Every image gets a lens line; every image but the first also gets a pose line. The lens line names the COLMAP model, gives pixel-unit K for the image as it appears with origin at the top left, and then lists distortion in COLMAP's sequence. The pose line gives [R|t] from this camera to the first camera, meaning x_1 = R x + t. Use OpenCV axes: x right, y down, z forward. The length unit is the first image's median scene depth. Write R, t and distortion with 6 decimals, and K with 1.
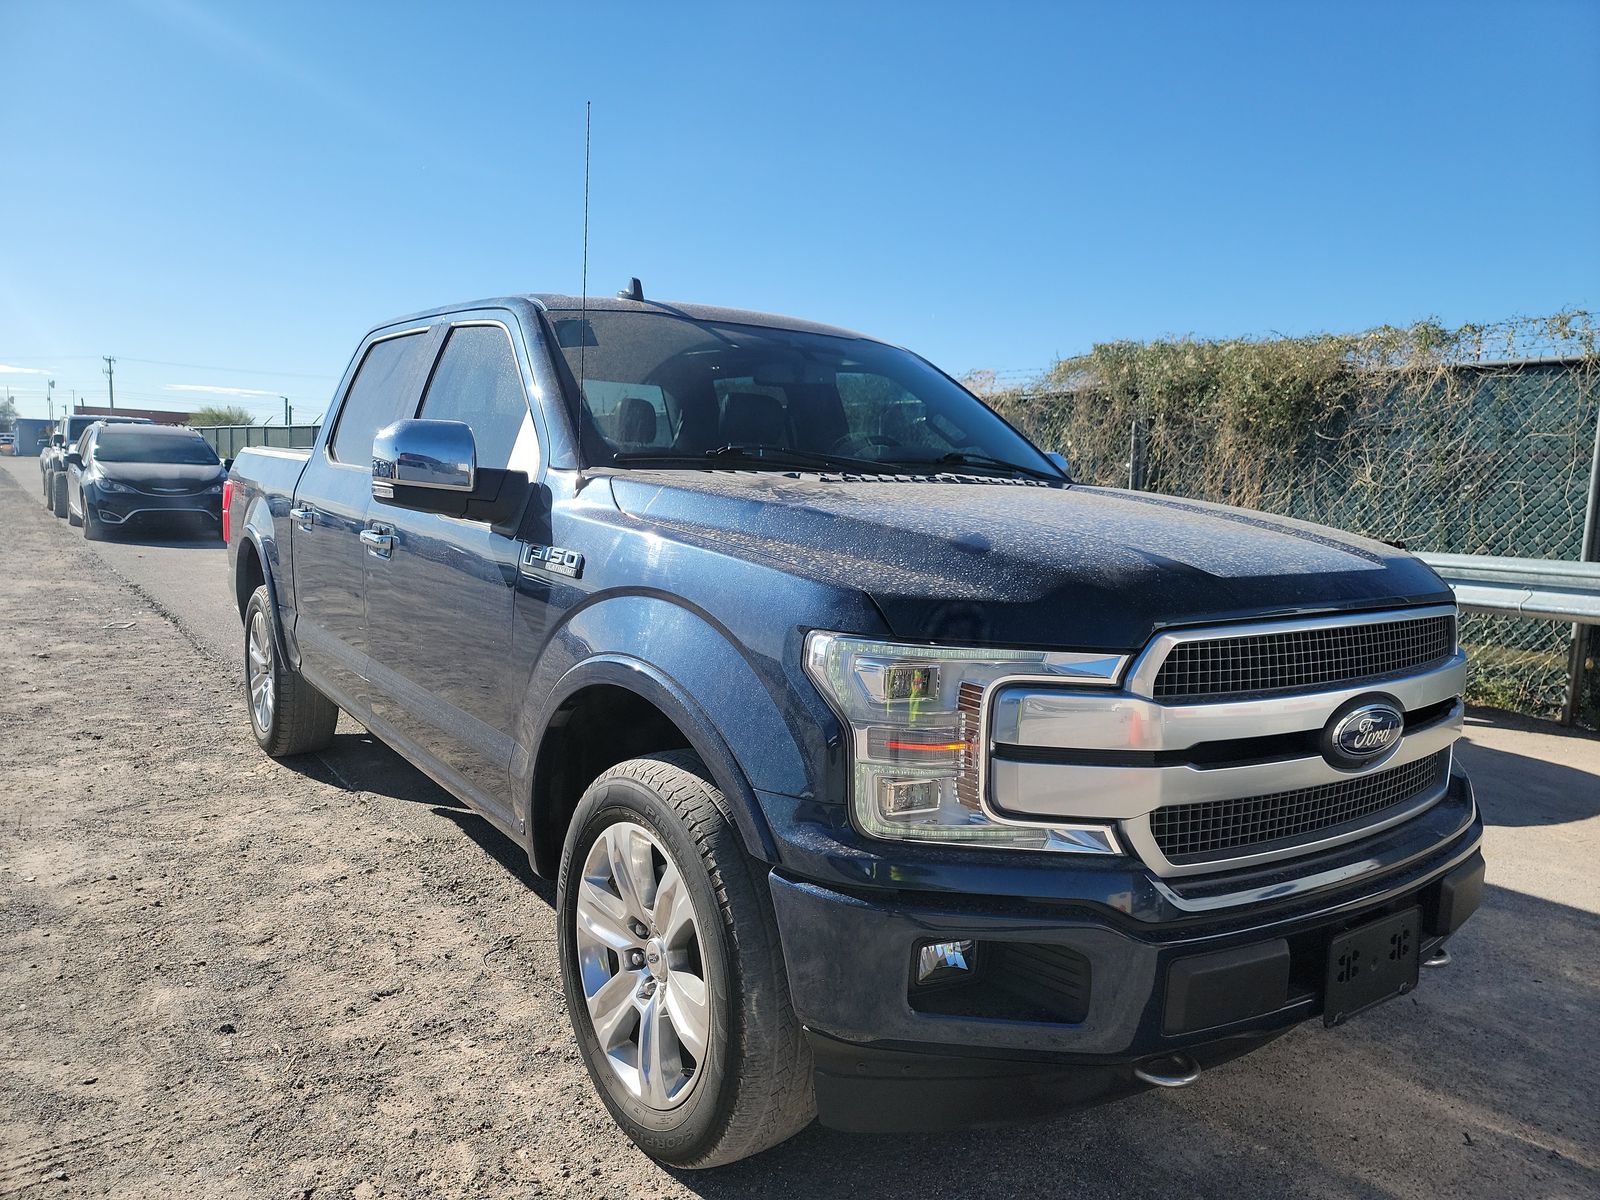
lens RADIAL K [[1115.8, 0, 790.7], [0, 1115.8, 631.6], [0, 0, 1]] dist [0.073510, -0.061249]
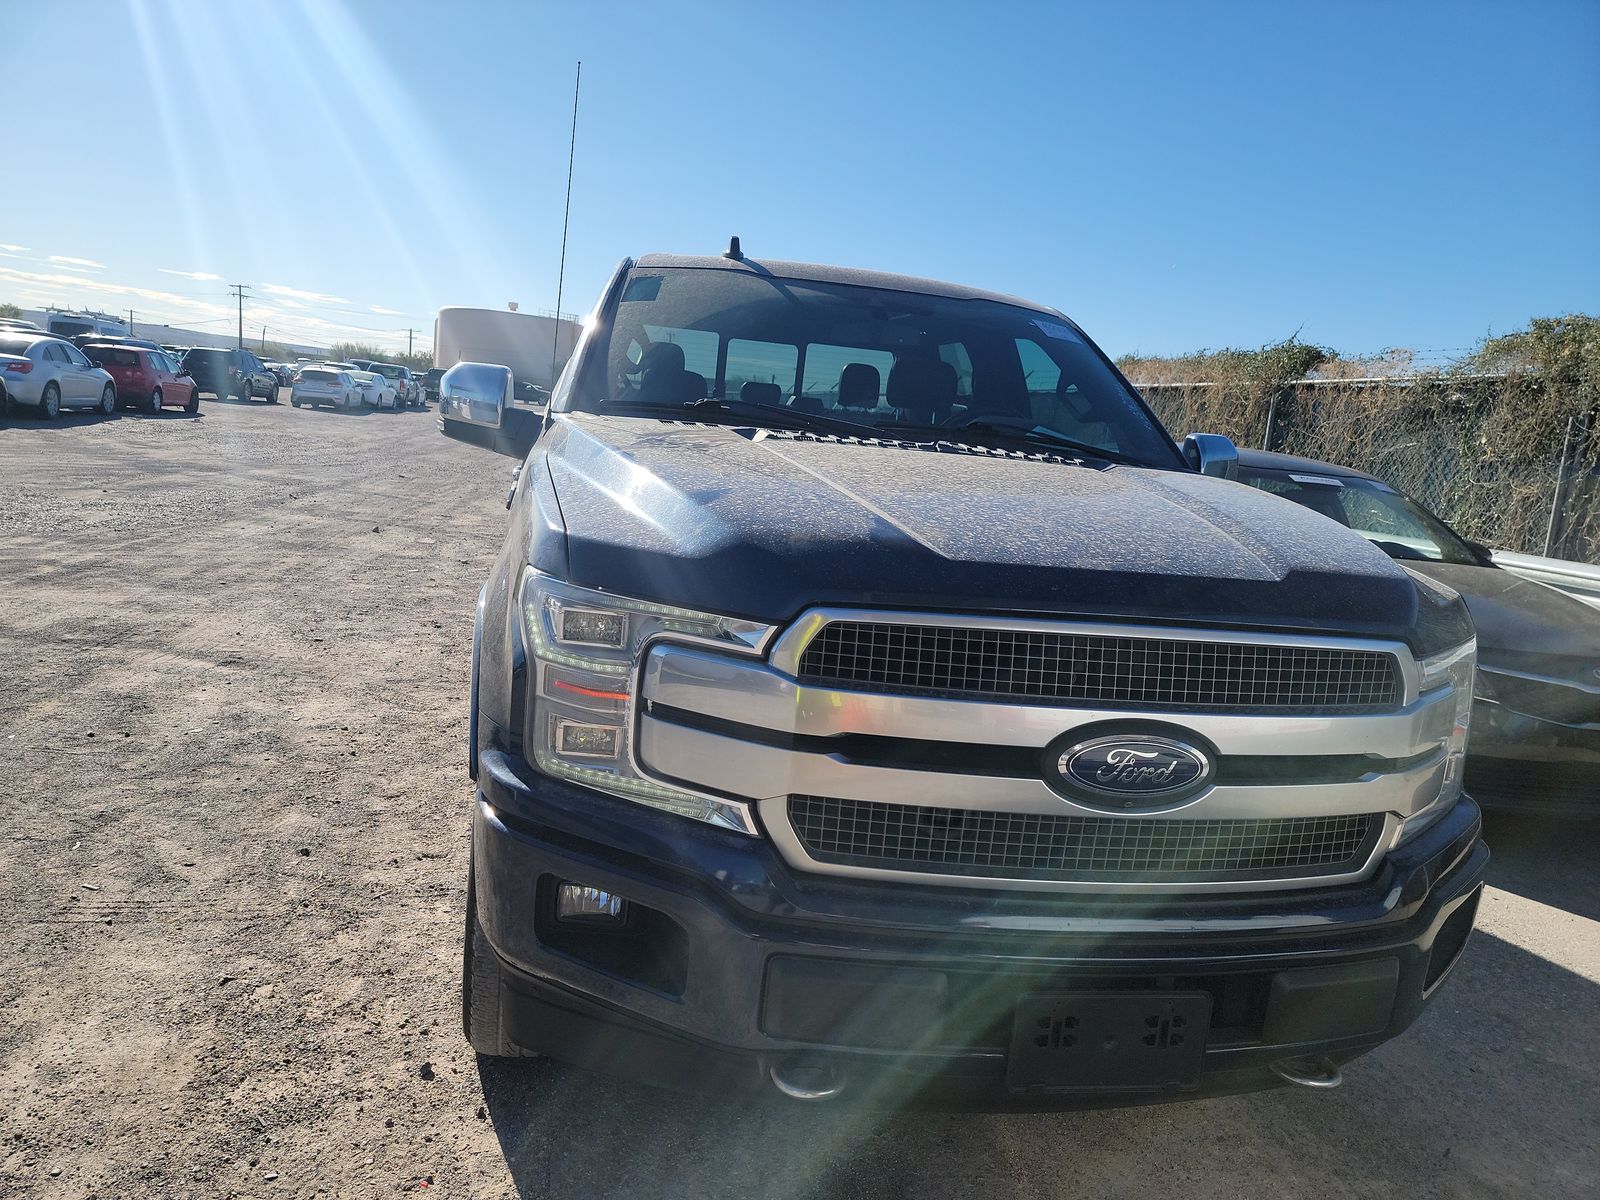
lens RADIAL K [[1100.8, 0, 800.8], [0, 1100.8, 649.6], [0, 0, 1]] dist [0.072293, -0.046398]
pose [[0.900098, 0.139057, -0.412901, 0.507079], [-0.124619, 0.990275, 0.061844, -0.013732], [0.417486, -0.004210, 0.908674, 0.130071]]
